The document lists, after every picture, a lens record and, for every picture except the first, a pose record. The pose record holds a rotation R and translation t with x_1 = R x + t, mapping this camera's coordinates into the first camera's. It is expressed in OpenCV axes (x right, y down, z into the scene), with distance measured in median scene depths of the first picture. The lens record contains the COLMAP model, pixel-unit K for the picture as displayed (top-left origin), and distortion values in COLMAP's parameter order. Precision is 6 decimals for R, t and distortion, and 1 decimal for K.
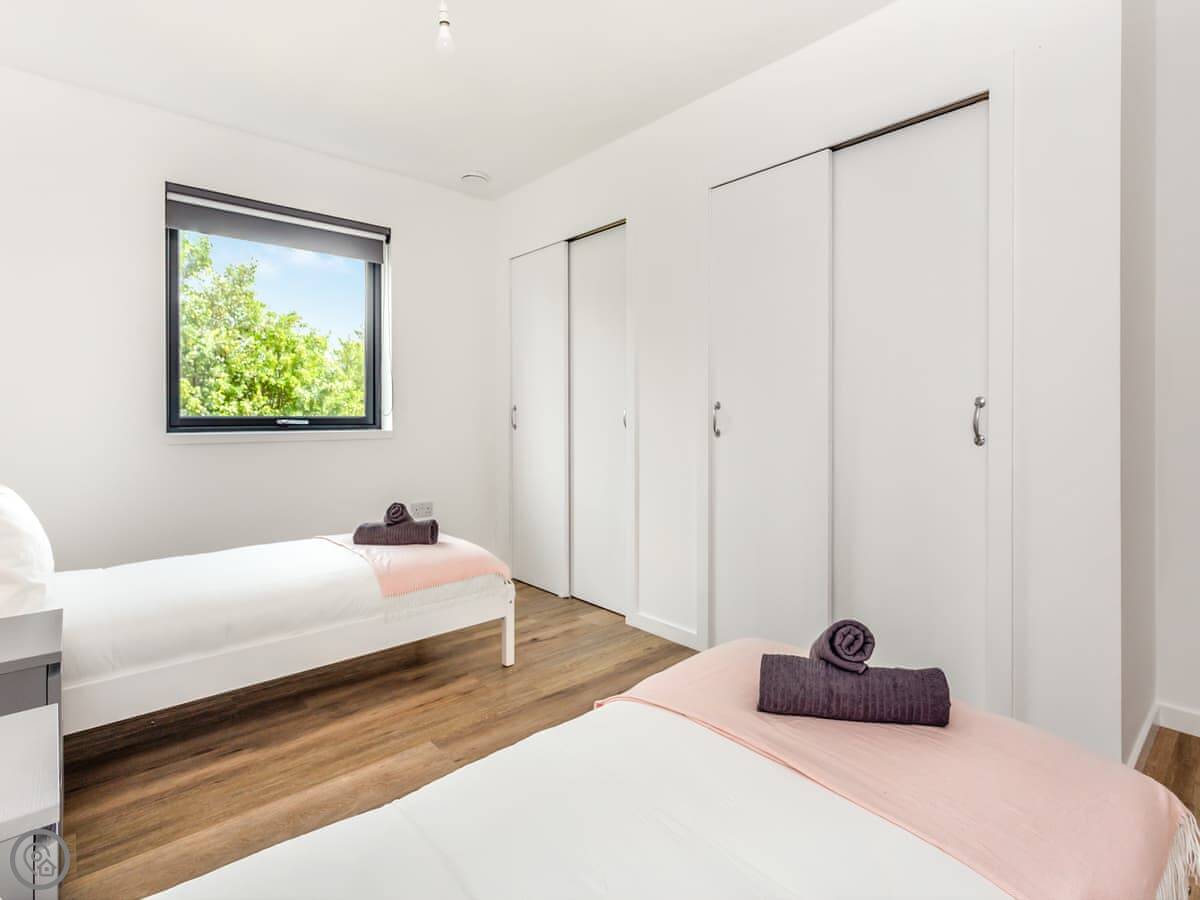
lens RADIAL K [[612.4, 0, 602.1], [0, 612.4, 428.0], [0, 0, 1]] dist [0.002316, 0.000593]
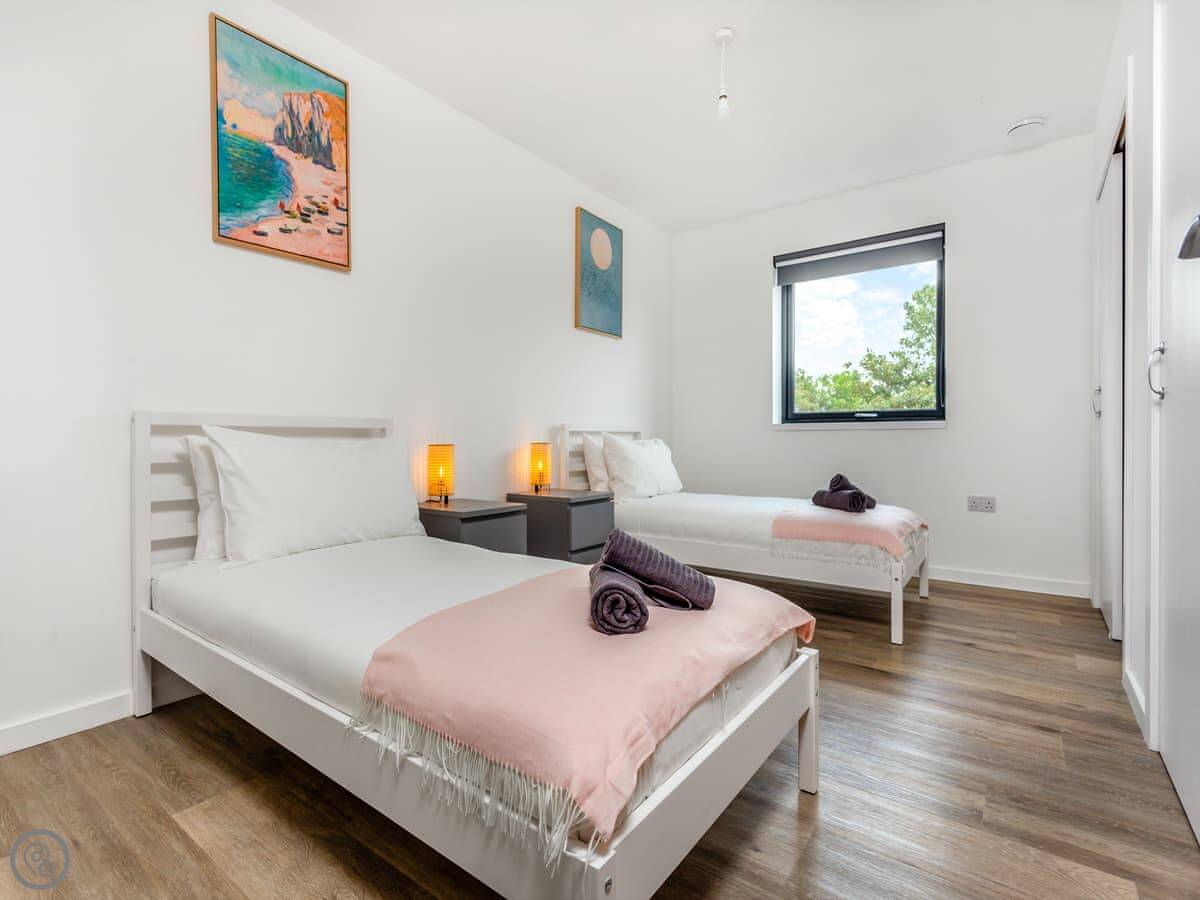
lens RADIAL K [[562.3, 0, 604.2], [0, 562.3, 464.8], [0, 0, 1]] dist [0.000138, 0.000057]
pose [[0.197692, 0.047679, -0.979104, 0.584490], [-0.022646, 0.998772, 0.044064, 0.060907], [0.980003, 0.013462, 0.198529, 0.316730]]
